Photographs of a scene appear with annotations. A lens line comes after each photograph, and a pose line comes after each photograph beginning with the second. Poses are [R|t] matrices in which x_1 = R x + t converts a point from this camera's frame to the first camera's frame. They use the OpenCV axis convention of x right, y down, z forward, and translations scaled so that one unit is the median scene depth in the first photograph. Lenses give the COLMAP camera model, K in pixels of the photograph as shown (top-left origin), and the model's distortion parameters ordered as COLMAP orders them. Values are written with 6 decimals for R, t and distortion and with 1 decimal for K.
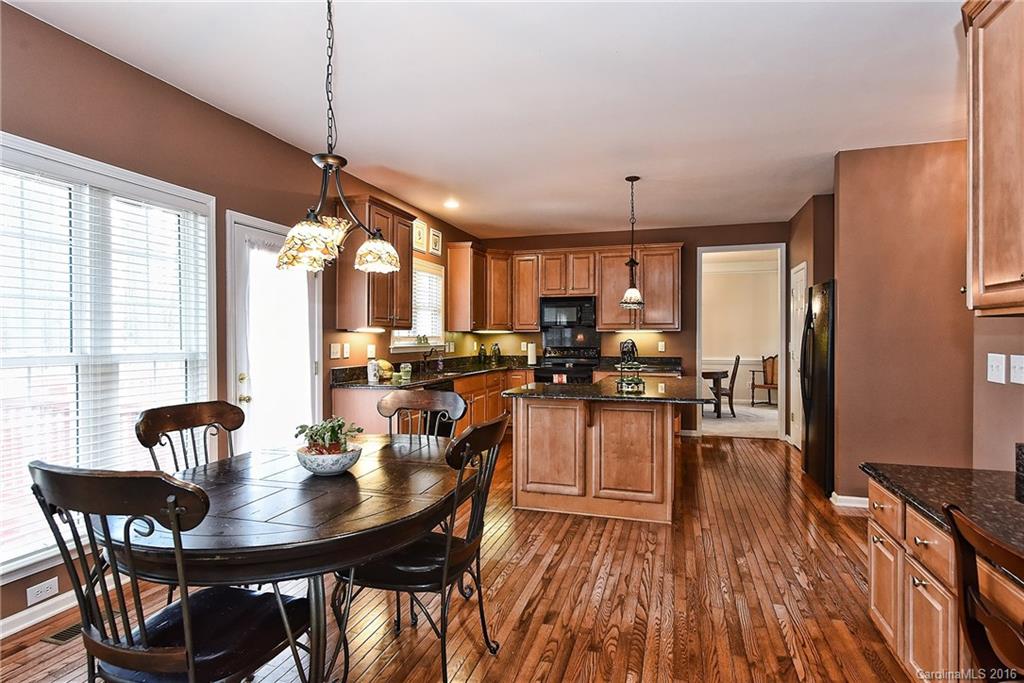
lens RADIAL K [[539.8, 0, 512.5], [0, 539.8, 340.8], [0, 0, 1]] dist [-0.006211, -0.000146]
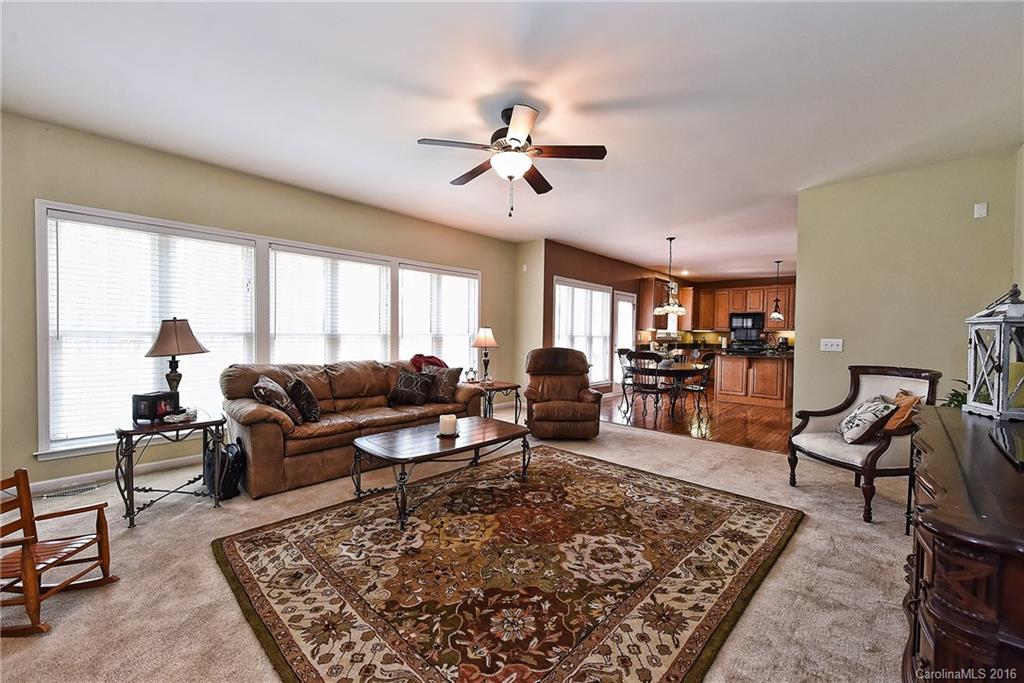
lens RADIAL K [[405.2, 0, 510.7], [0, 405.2, 343.4], [0, 0, 1]] dist [-0.001362, -0.000040]
pose [[0.899747, 0.025151, -0.435686, -0.023053], [-0.018619, 0.999641, 0.019255, 0.014317], [0.436014, -0.009213, 0.899893, -0.689663]]
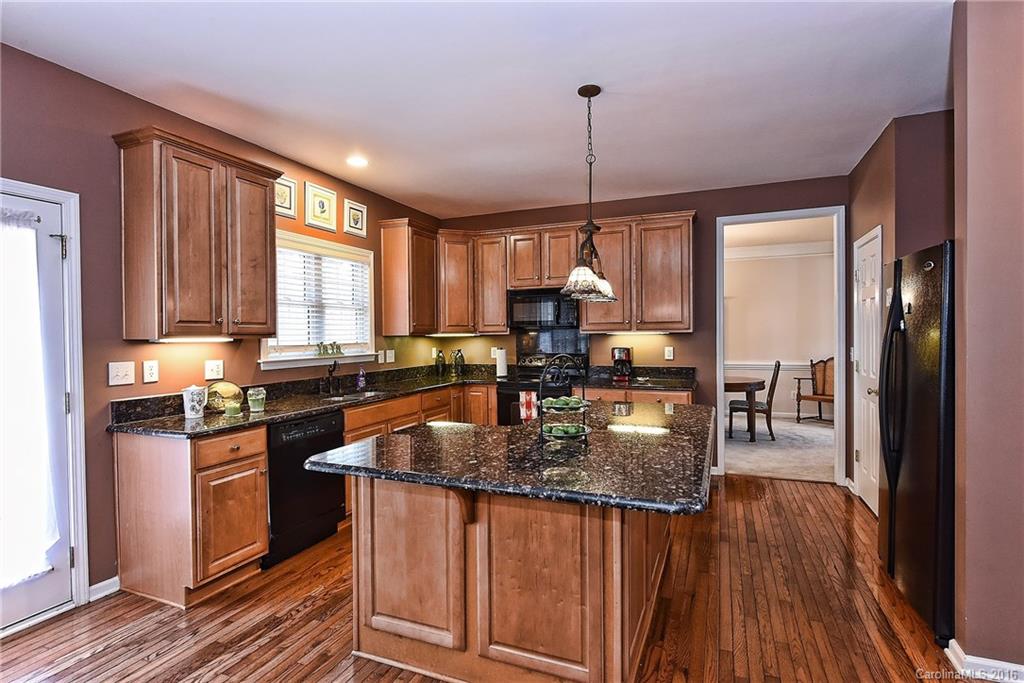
lens RADIAL K [[516.3, 0, 509.2], [0, 516.3, 341.2], [0, 0, 1]] dist [0.000986, -0.000013]
pose [[0.995548, -0.007482, -0.093963, 0.132394], [0.008259, 0.999935, 0.007879, -0.014169], [0.093898, -0.008620, 0.995545, 0.286223]]
